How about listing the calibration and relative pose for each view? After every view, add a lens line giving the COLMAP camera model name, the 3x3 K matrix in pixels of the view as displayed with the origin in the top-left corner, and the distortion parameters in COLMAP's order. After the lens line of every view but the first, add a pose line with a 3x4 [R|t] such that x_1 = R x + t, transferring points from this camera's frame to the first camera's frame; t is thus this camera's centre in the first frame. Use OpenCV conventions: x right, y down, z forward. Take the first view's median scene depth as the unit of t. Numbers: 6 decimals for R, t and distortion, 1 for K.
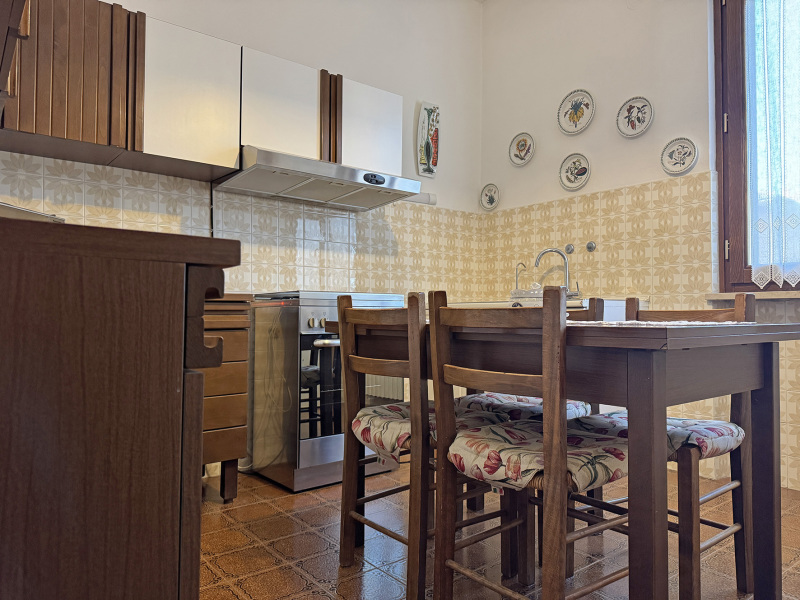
lens RADIAL K [[559.6, 0, 400.0], [0, 559.6, 300.0], [0, 0, 1]] dist [0.106423, -0.147469]
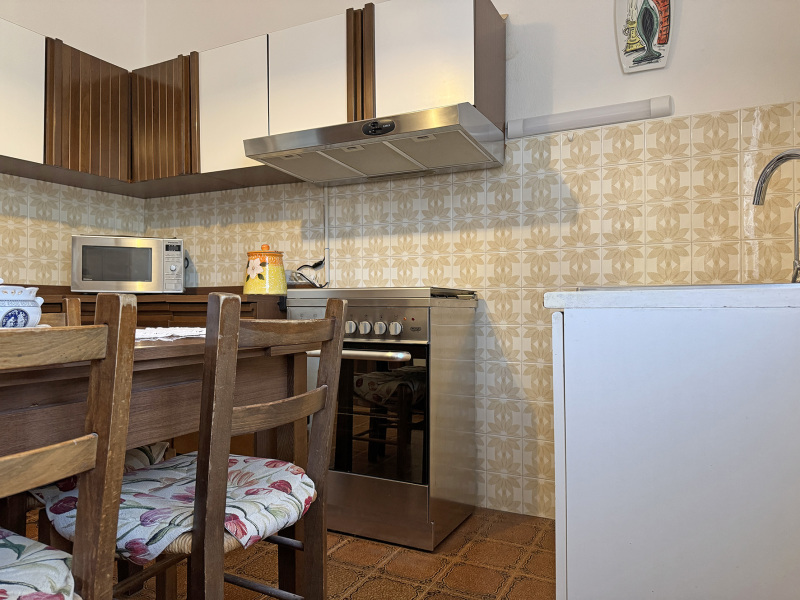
lens RADIAL K [[559.6, 0, 400.0], [0, 559.6, 300.0], [0, 0, 1]] dist [0.106423, -0.147469]
pose [[0.419666, -0.008302, -0.907641, 0.518314], [0.025656, 0.999667, 0.002719, 0.001573], [0.907316, -0.024428, 0.419739, 0.604543]]
